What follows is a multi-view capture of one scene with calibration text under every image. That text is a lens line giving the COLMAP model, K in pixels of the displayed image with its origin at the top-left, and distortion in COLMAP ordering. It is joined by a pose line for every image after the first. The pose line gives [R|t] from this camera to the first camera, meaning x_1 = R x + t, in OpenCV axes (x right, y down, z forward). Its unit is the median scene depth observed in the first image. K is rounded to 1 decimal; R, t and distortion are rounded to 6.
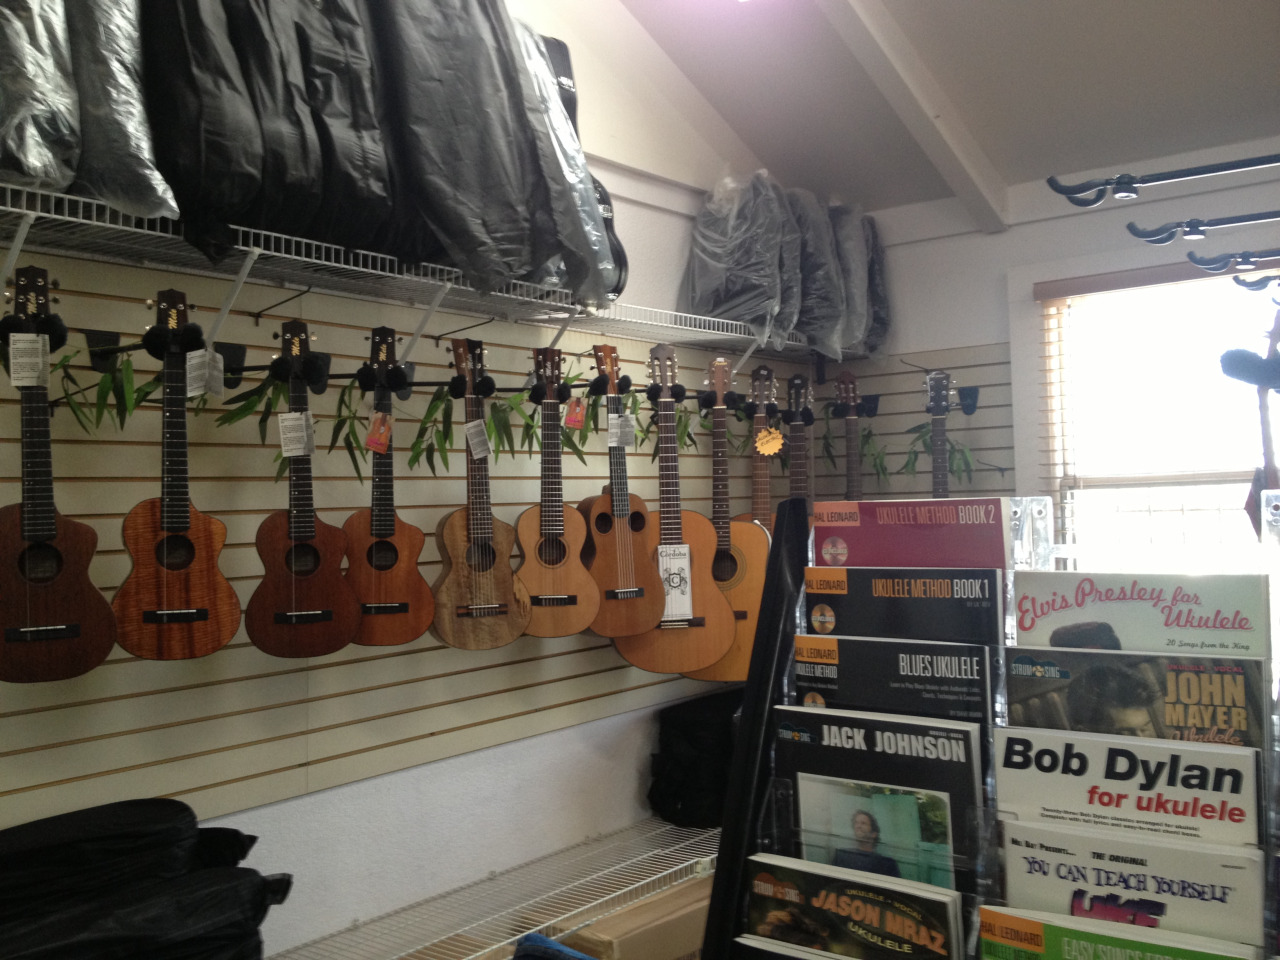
lens RADIAL K [[1223.1, 0, 639.2], [0, 1223.1, 483.9], [0, 0, 1]] dist [-0.012615, 0.000000]
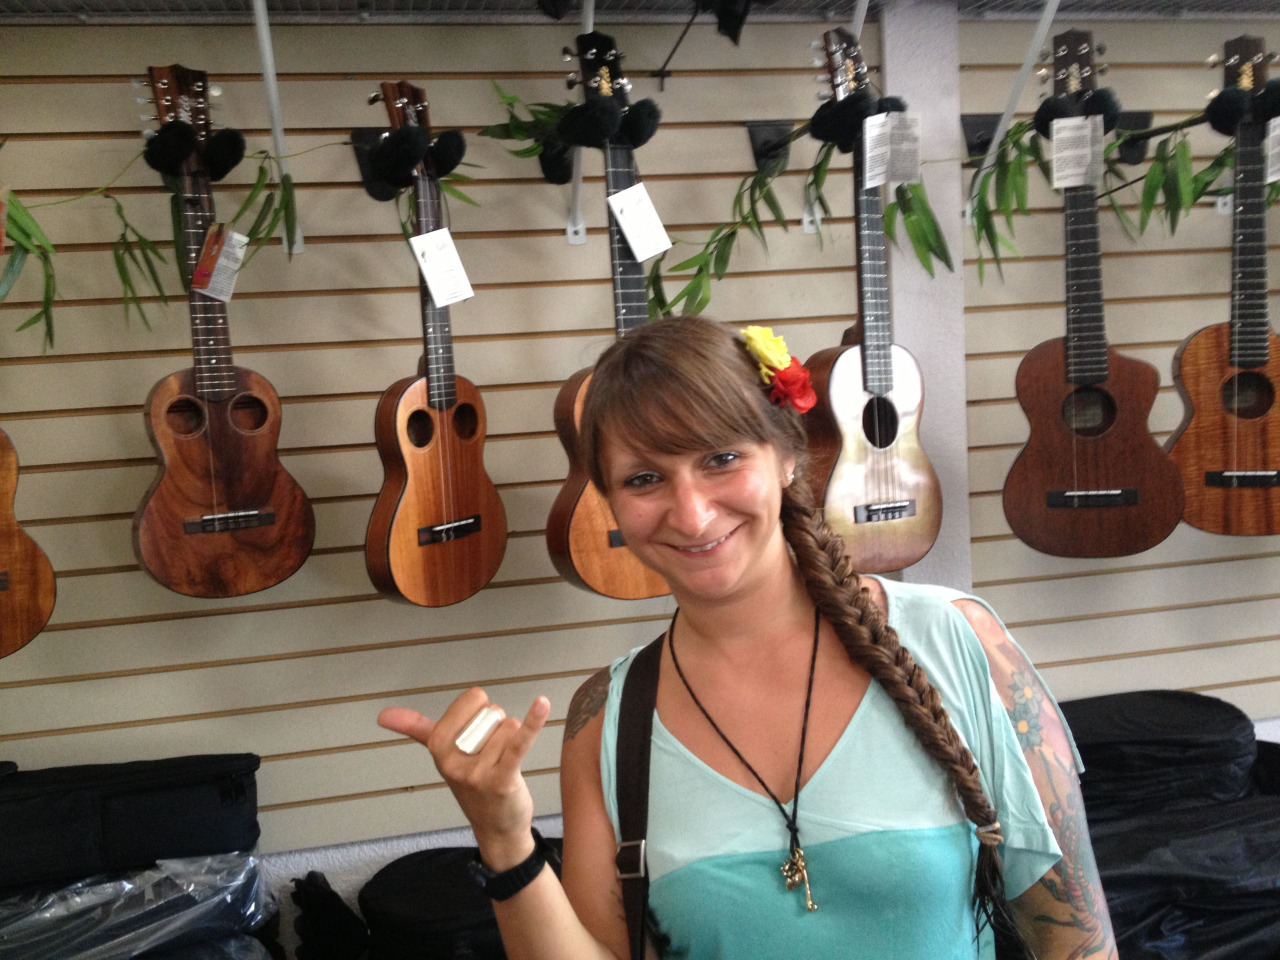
lens RADIAL K [[1223.1, 0, 641.1], [0, 1223.1, 483.0], [0, 0, 1]] dist [-0.012615, 0.000000]
pose [[0.766863, 0.049567, -0.639894, -0.183689], [0.048265, 0.989736, 0.134509, -0.009497], [0.639994, -0.134035, 0.756599, 0.182923]]
